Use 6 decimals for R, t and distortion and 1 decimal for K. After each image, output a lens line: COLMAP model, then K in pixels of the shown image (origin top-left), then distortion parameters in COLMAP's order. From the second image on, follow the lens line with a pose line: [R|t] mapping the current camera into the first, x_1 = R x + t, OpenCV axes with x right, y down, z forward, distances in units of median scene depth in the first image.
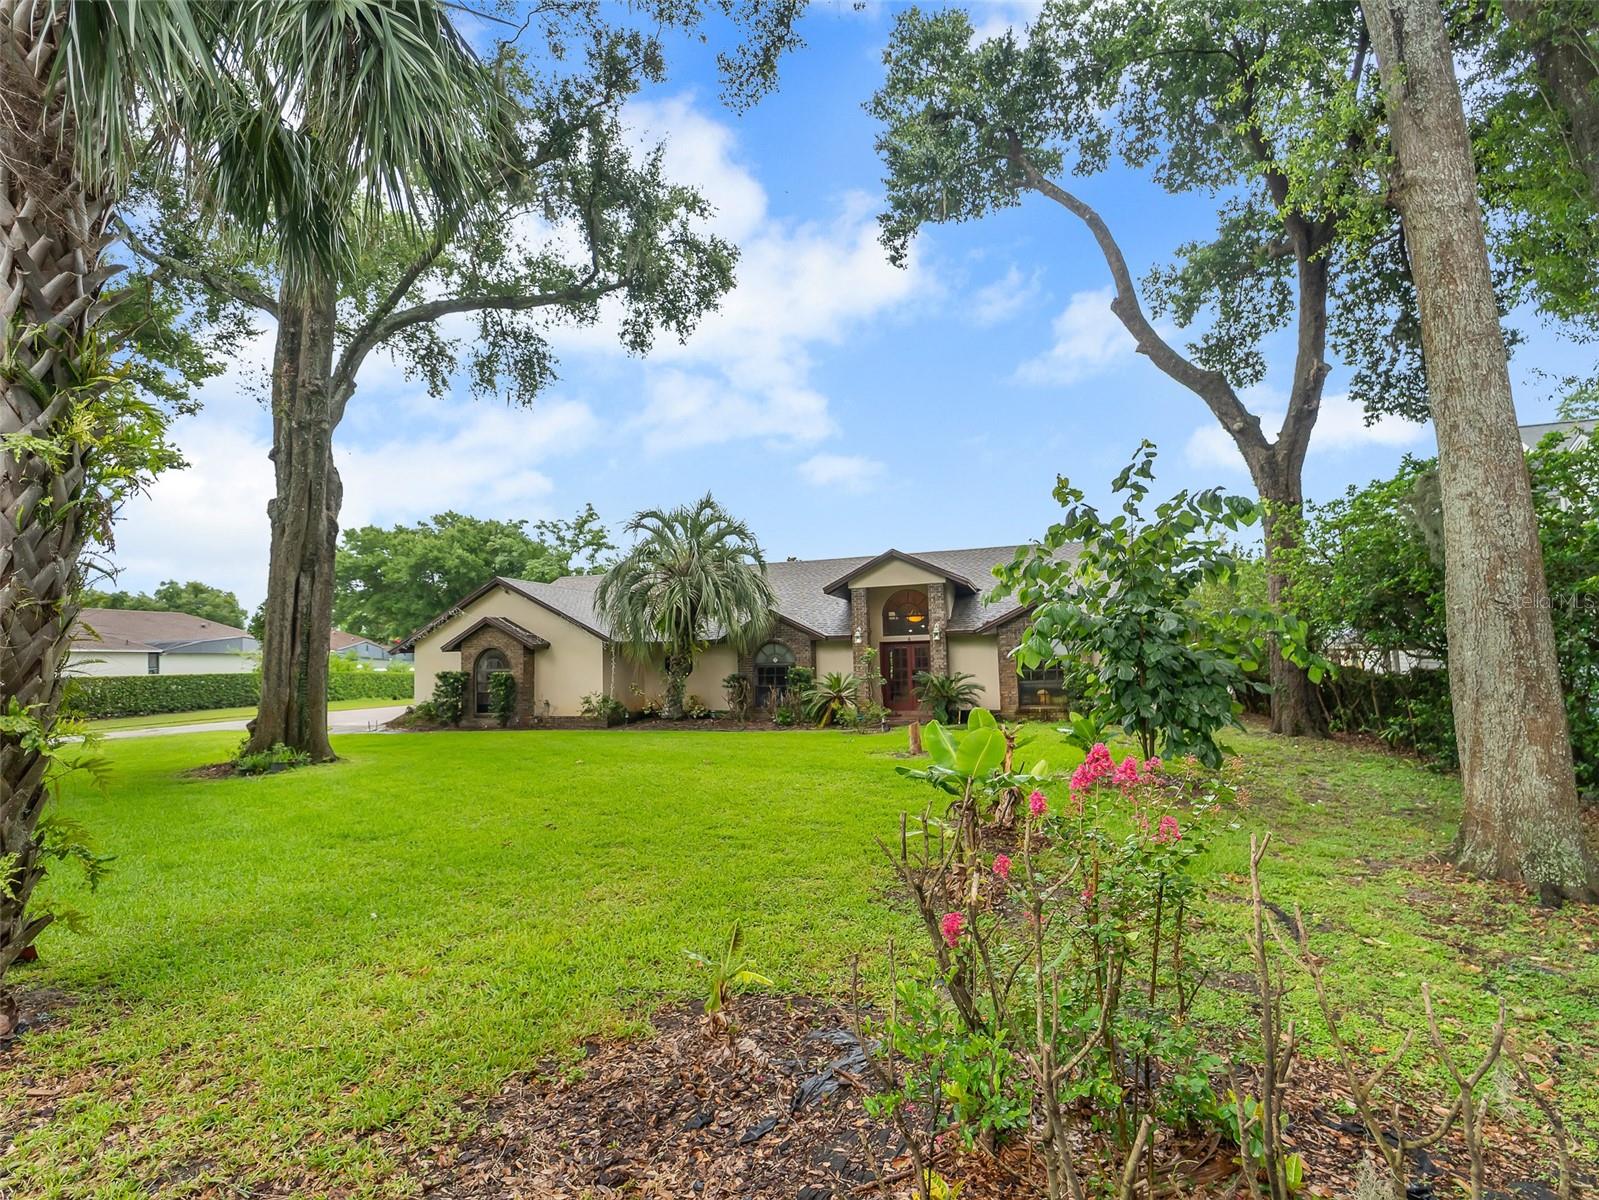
lens RADIAL K [[646.5, 0, 801.3], [0, 646.5, 602.2], [0, 0, 1]] dist [-0.013615, -0.000004]
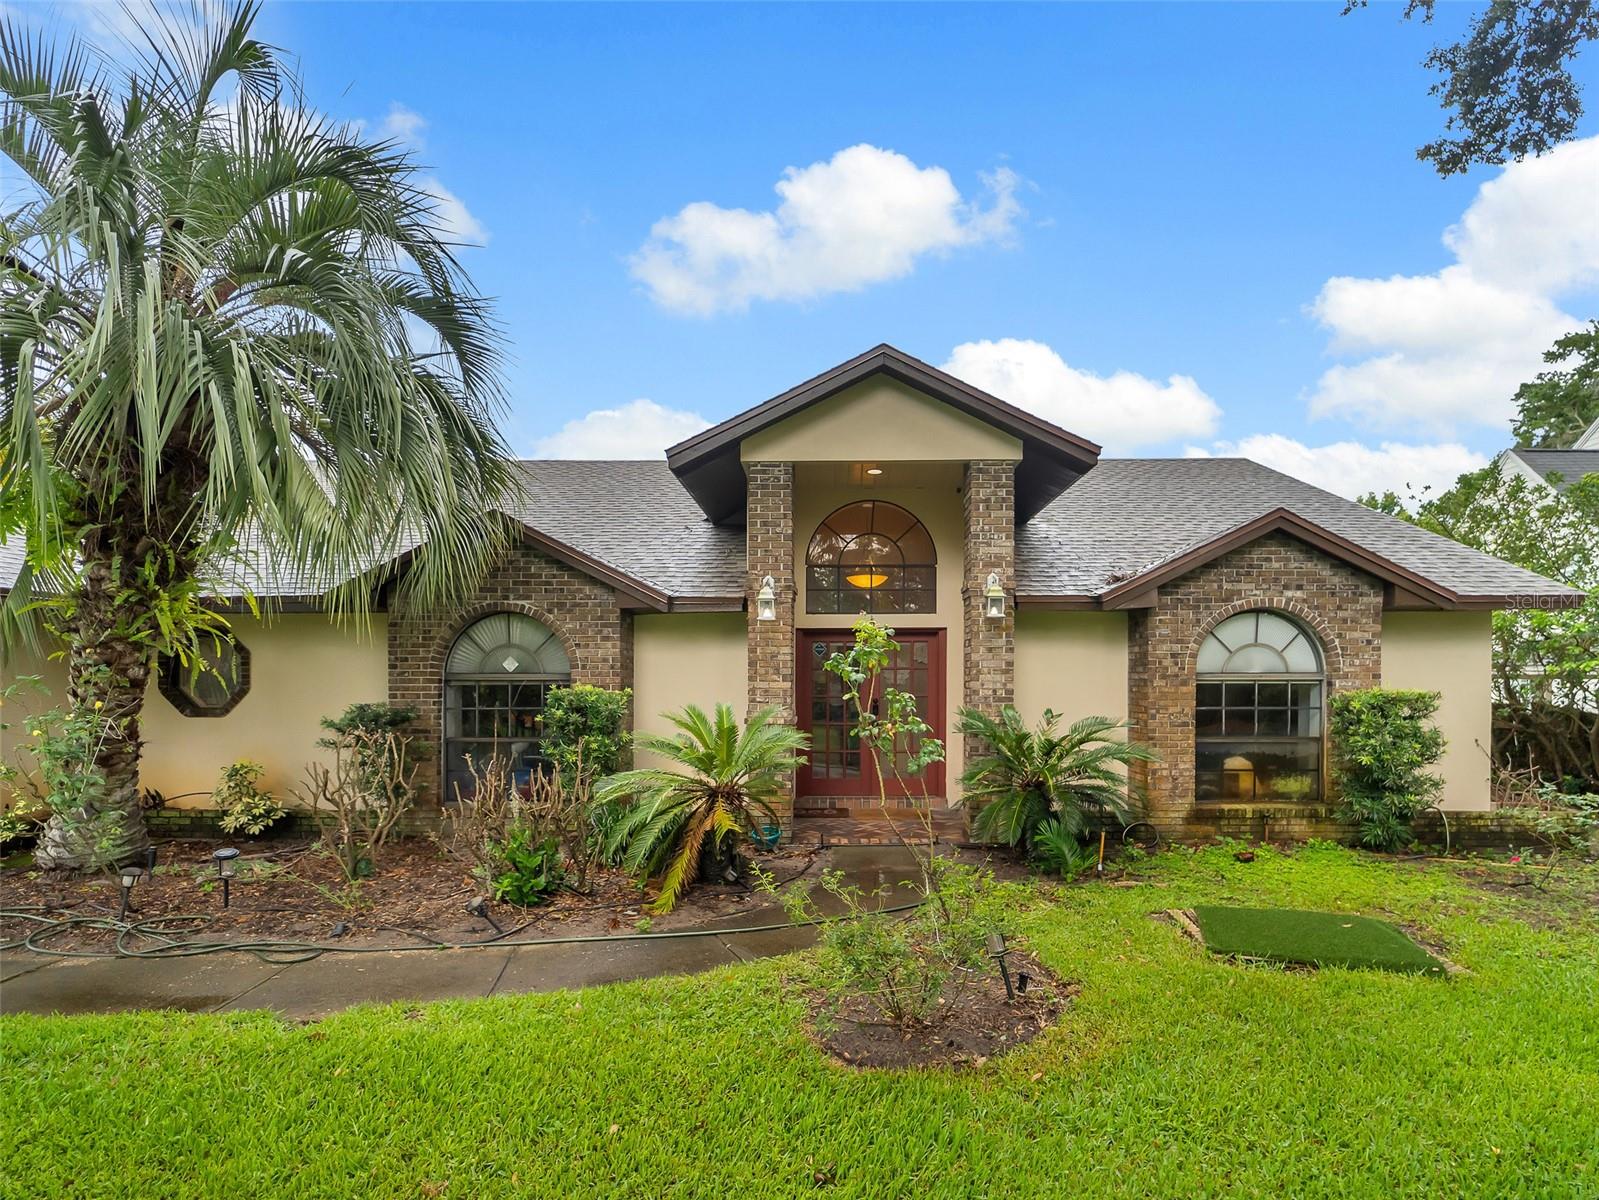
lens RADIAL K [[646.5, 0, 793.3], [0, 646.5, 678.4], [0, 0, 1]] dist [-0.013615, -0.000004]
pose [[0.947120, 0.020863, 0.320201, -0.007689], [-0.053505, 0.994182, 0.093485, 0.060323], [-0.316388, -0.105674, 0.942726, 0.664735]]
